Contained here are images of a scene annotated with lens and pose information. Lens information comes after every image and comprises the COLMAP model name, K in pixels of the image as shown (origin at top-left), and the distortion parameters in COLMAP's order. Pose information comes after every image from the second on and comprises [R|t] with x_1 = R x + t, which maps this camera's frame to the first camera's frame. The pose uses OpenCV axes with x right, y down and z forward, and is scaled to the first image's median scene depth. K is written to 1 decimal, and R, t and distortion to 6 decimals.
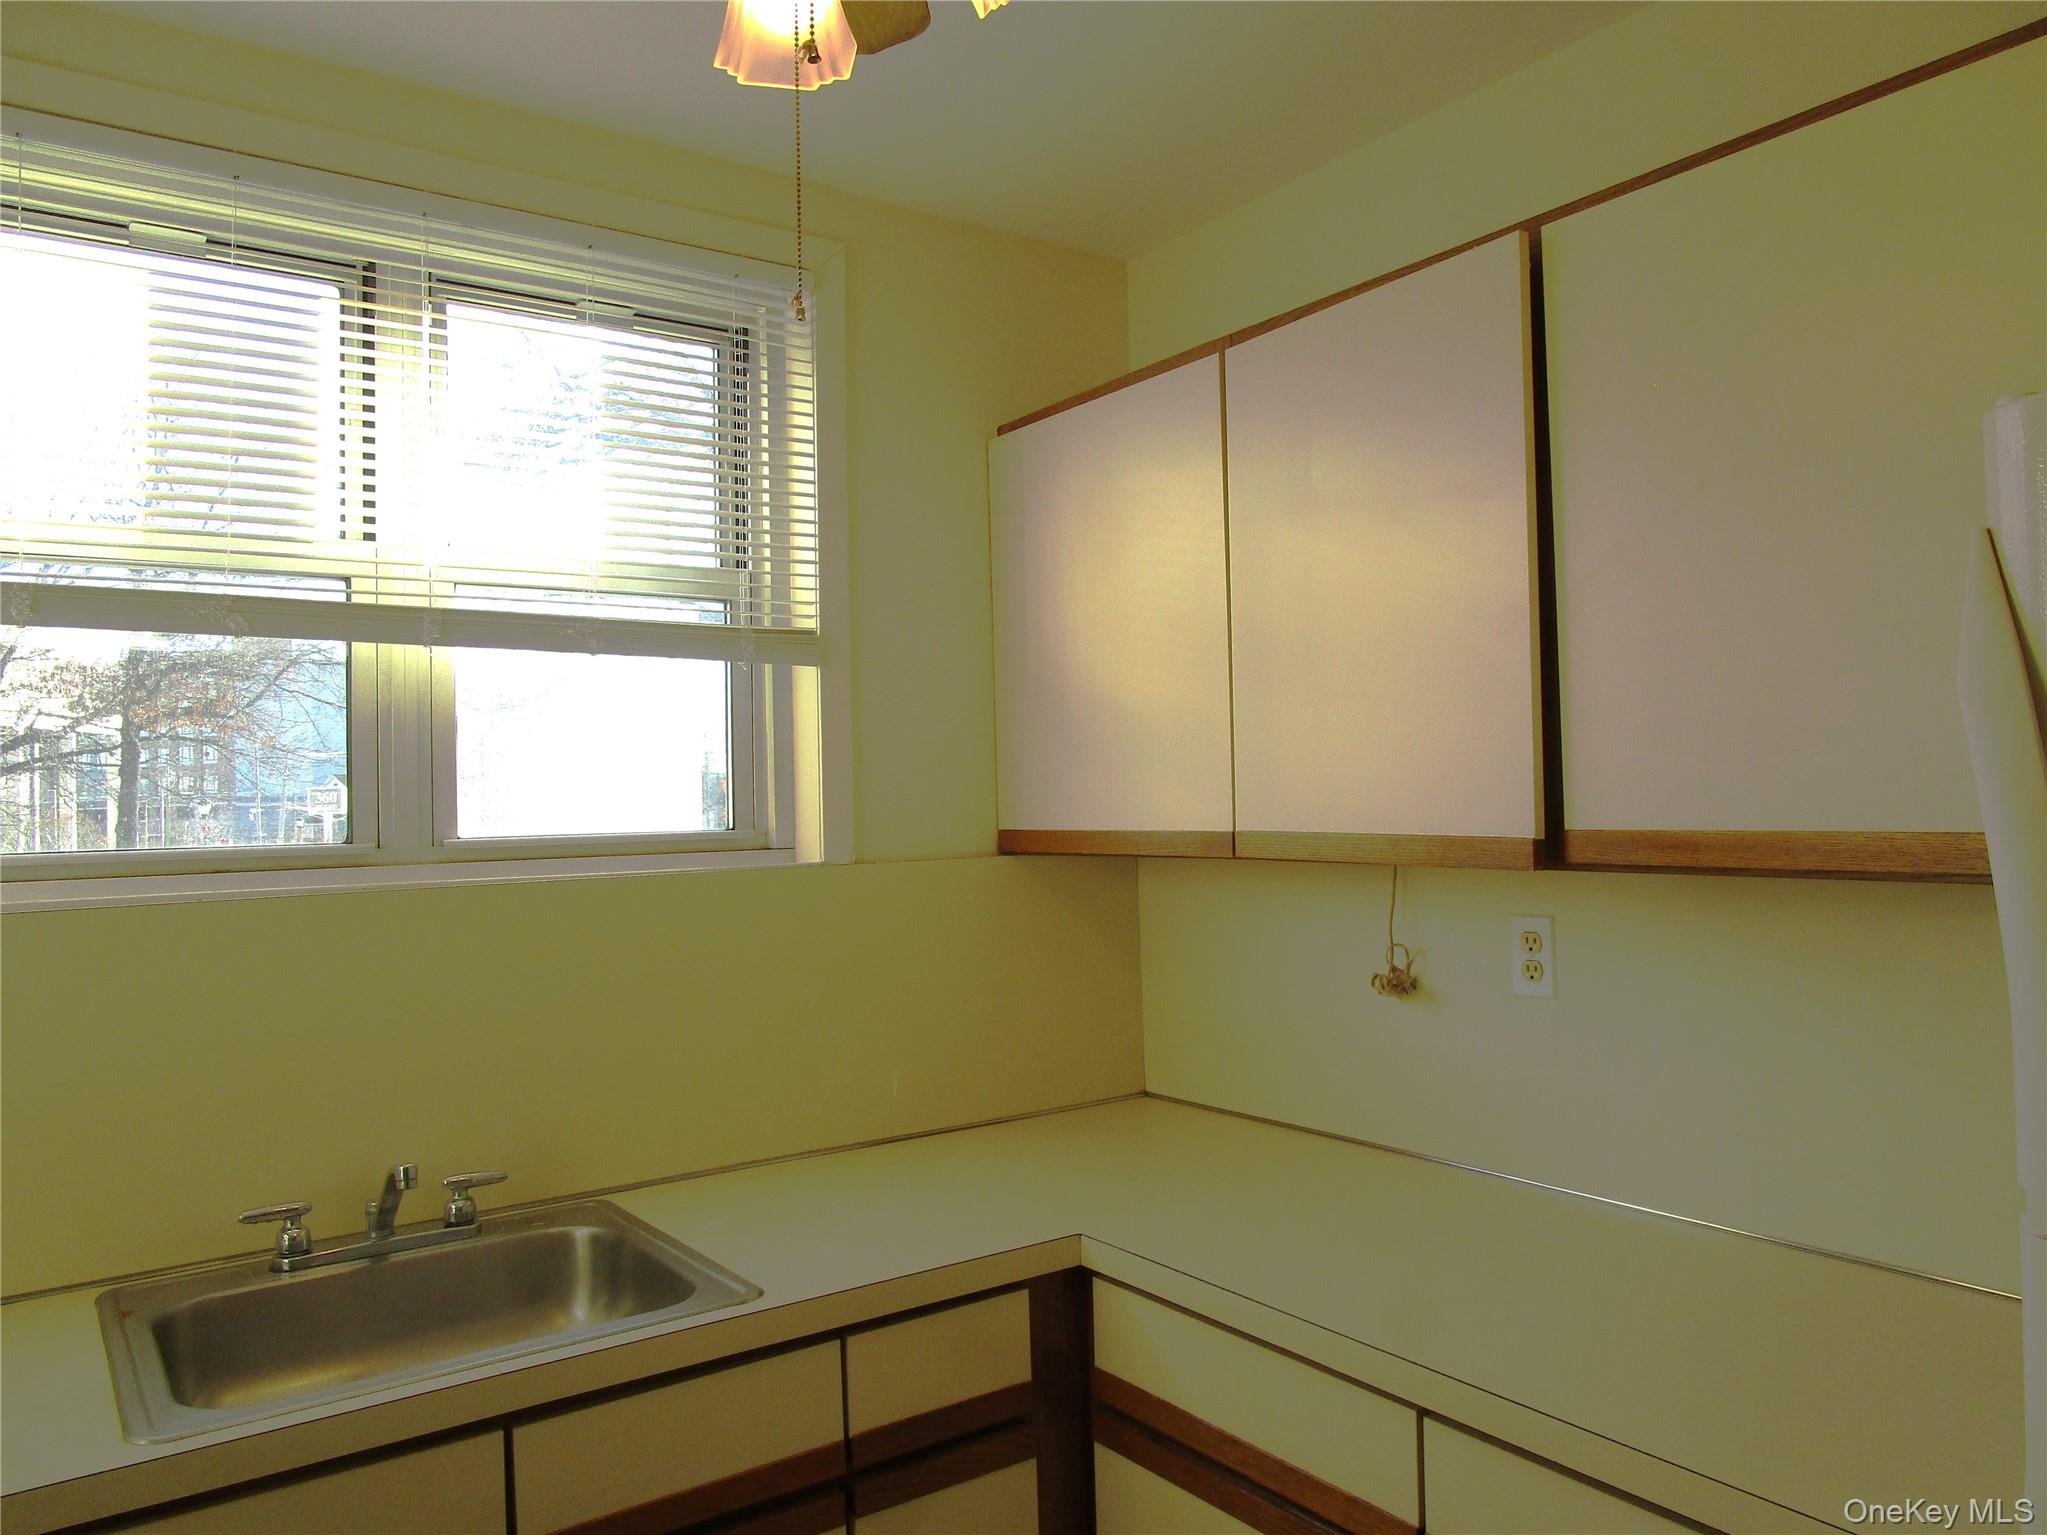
lens RADIAL K [[1485.7, 0, 1028.6], [0, 1485.7, 766.1], [0, 0, 1]] dist [-0.021652, 0.001923]
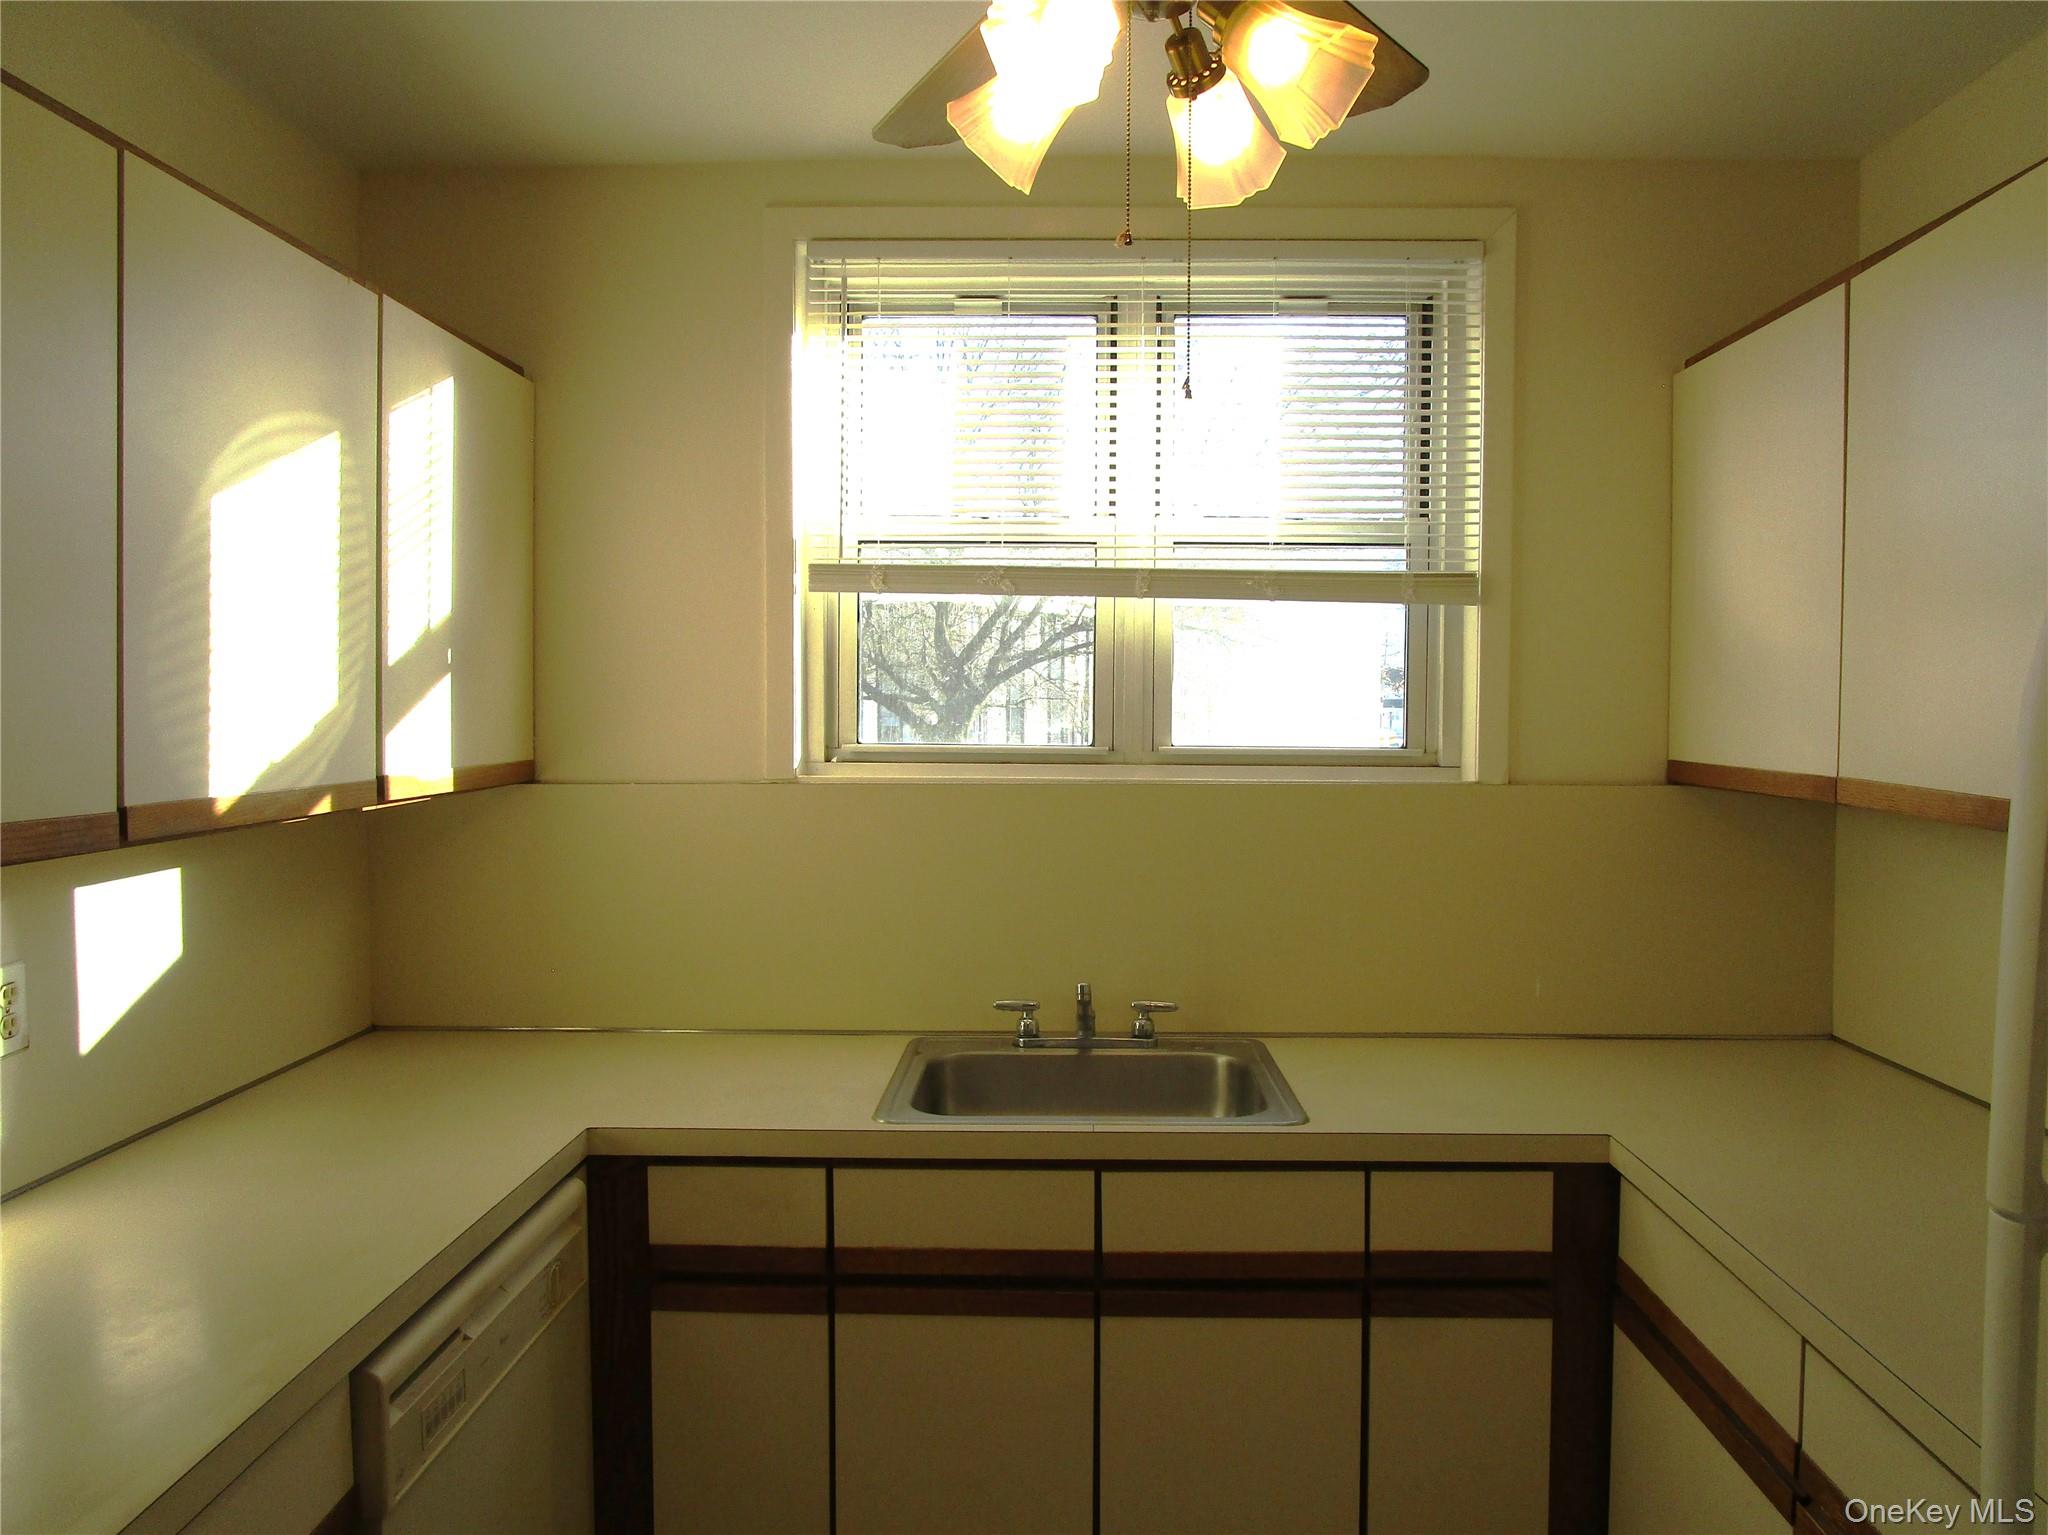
lens RADIAL K [[1486.4, 0, 1042.6], [0, 1486.4, 755.9], [0, 0, 1]] dist [-0.021652, 0.001923]
pose [[0.798098, 0.048188, -0.600598, 0.310153], [-0.011600, 0.997841, 0.064646, -0.026595], [0.602416, -0.044627, 0.796934, -0.101732]]
